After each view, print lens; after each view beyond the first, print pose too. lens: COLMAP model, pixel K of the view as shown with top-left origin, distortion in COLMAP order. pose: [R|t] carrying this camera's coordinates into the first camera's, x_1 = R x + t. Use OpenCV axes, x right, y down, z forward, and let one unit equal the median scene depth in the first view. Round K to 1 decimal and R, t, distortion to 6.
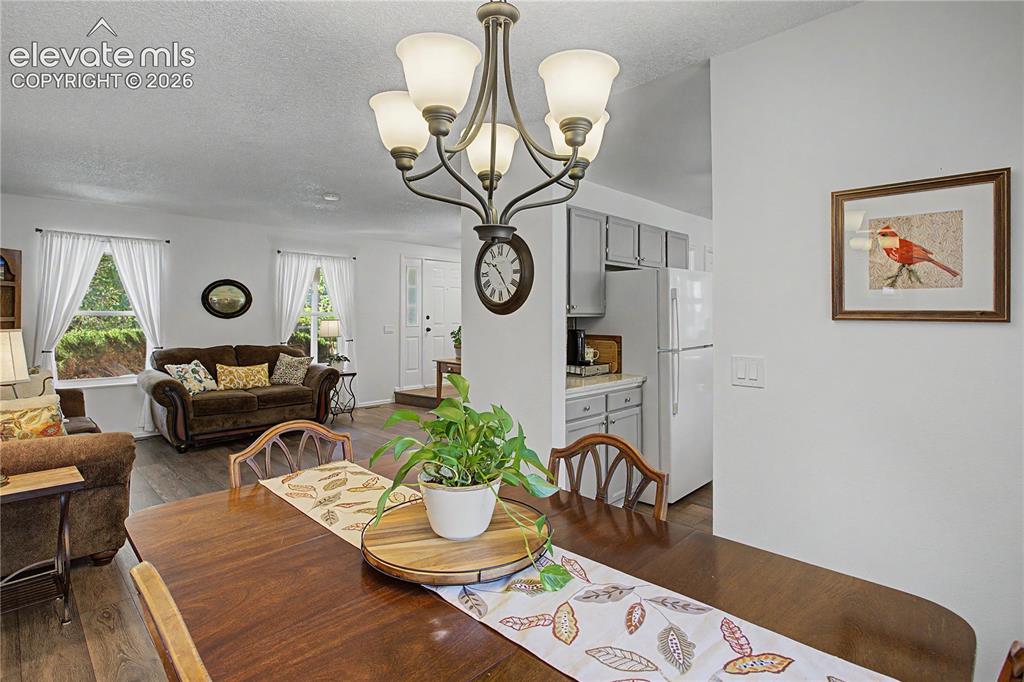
lens RADIAL K [[510.4, 0, 515.9], [0, 510.4, 311.0], [0, 0, 1]] dist [-0.002464, 0.000855]
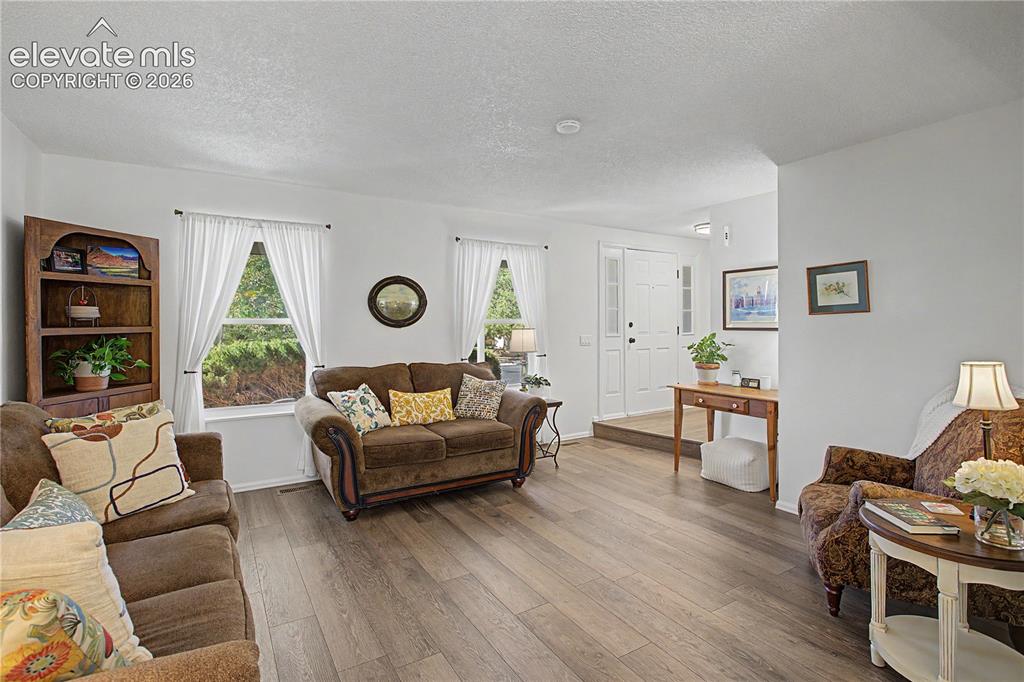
lens RADIAL K [[496.9, 0, 514.9], [0, 496.9, 325.4], [0, 0, 1]] dist [-0.003247, 0.000277]
pose [[0.972030, -0.004715, -0.234808, -0.235052], [0.008175, 0.999872, 0.013762, 0.003022], [0.234713, -0.015296, 0.971944, 0.337731]]
